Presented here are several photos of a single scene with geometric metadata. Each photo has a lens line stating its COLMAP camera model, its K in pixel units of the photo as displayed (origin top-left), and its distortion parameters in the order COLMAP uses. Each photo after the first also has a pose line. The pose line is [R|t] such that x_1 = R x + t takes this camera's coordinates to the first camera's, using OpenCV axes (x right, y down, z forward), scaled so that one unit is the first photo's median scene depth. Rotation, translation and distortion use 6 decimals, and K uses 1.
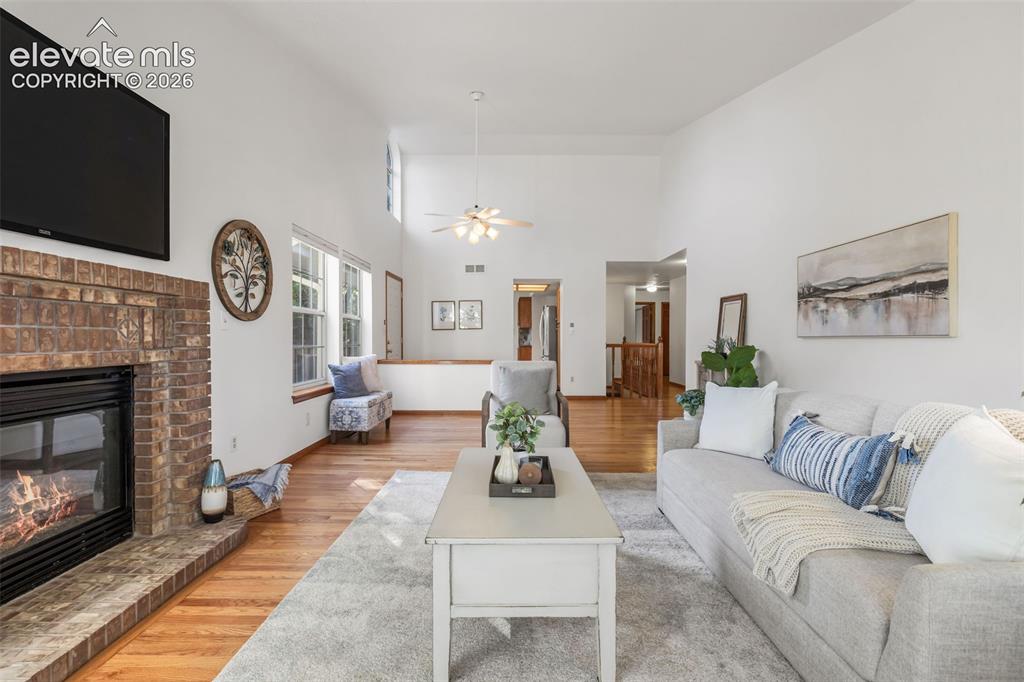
lens RADIAL K [[465.7, 0, 511.4], [0, 465.7, 342.3], [0, 0, 1]] dist [-0.003742, 0.000037]
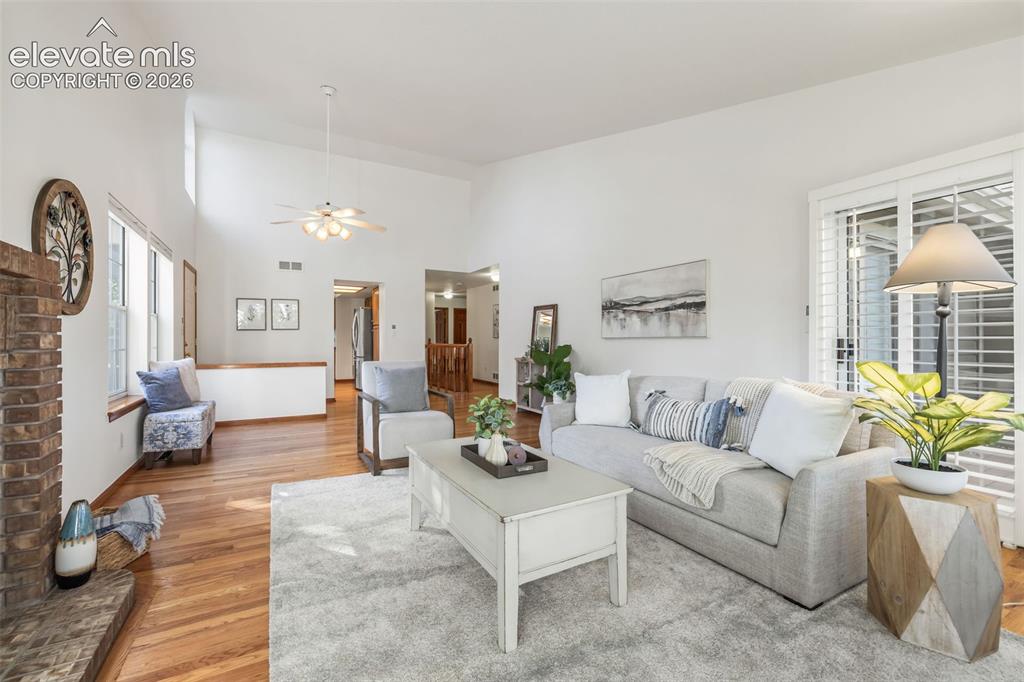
lens RADIAL K [[433.3, 0, 513.2], [0, 433.3, 339.1], [0, 0, 1]] dist [0.000026, 0.000269]
pose [[0.870022, 0.000770, 0.493013, -0.340090], [0.004720, 0.999940, -0.009890, 0.003881], [-0.492991, 0.010931, 0.869966, 0.045859]]
